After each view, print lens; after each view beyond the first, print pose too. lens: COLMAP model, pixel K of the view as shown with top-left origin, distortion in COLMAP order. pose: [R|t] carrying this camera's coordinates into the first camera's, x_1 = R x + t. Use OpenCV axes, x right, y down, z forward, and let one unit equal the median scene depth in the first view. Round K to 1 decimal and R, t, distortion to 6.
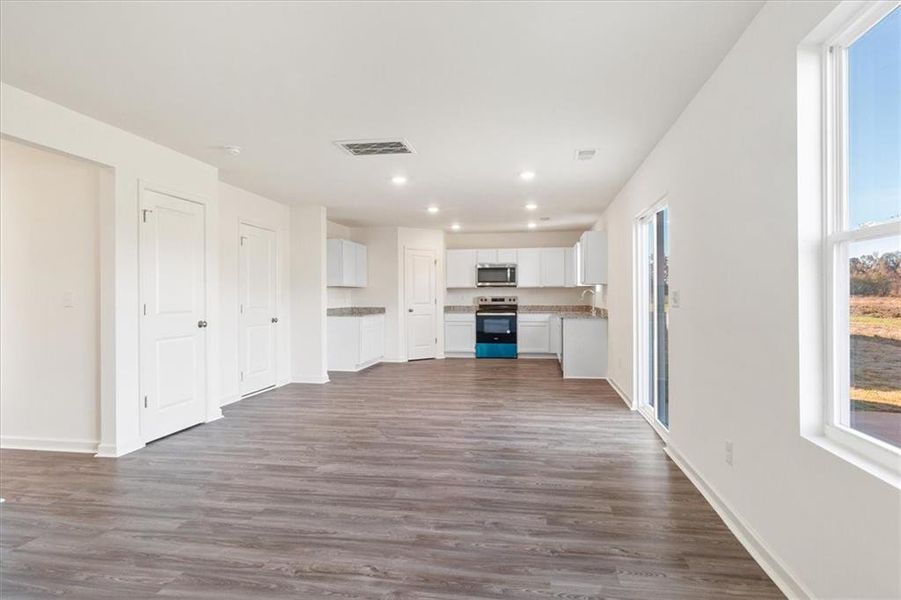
lens RADIAL K [[641.9, 0, 448.9], [0, 641.9, 284.2], [0, 0, 1]] dist [-0.001449, 0.000438]
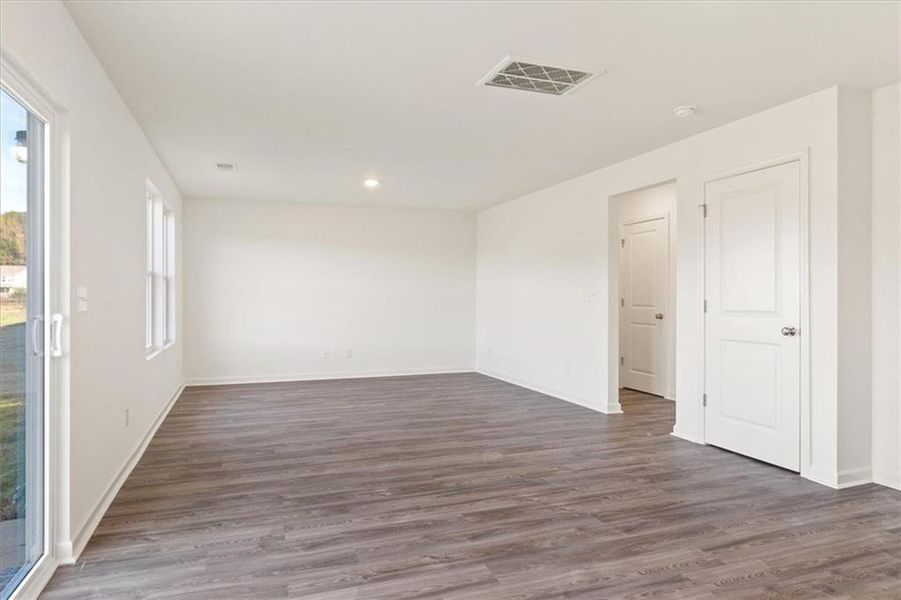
lens RADIAL K [[593.9, 0, 489.4], [0, 593.9, 306.4], [0, 0, 1]] dist [-0.001272, -0.000882]
pose [[-0.860224, 0.015891, -0.509669, 0.292083], [0.015750, 0.999865, 0.004590, 0.030631], [0.509674, -0.004079, -0.860358, 1.704552]]
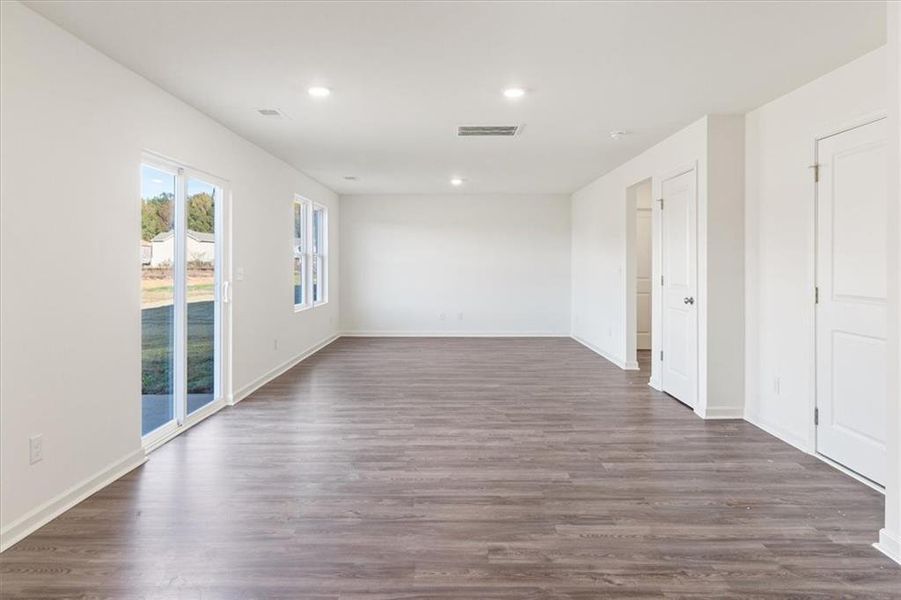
lens RADIAL K [[641.9, 0, 448.9], [0, 641.9, 284.2], [0, 0, 1]] dist [-0.001449, 0.000438]
pose [[-0.989944, 0.010249, -0.141089, 0.112756], [0.008656, 0.999892, 0.011900, 0.028379], [0.141195, 0.010559, -0.989925, 2.280184]]
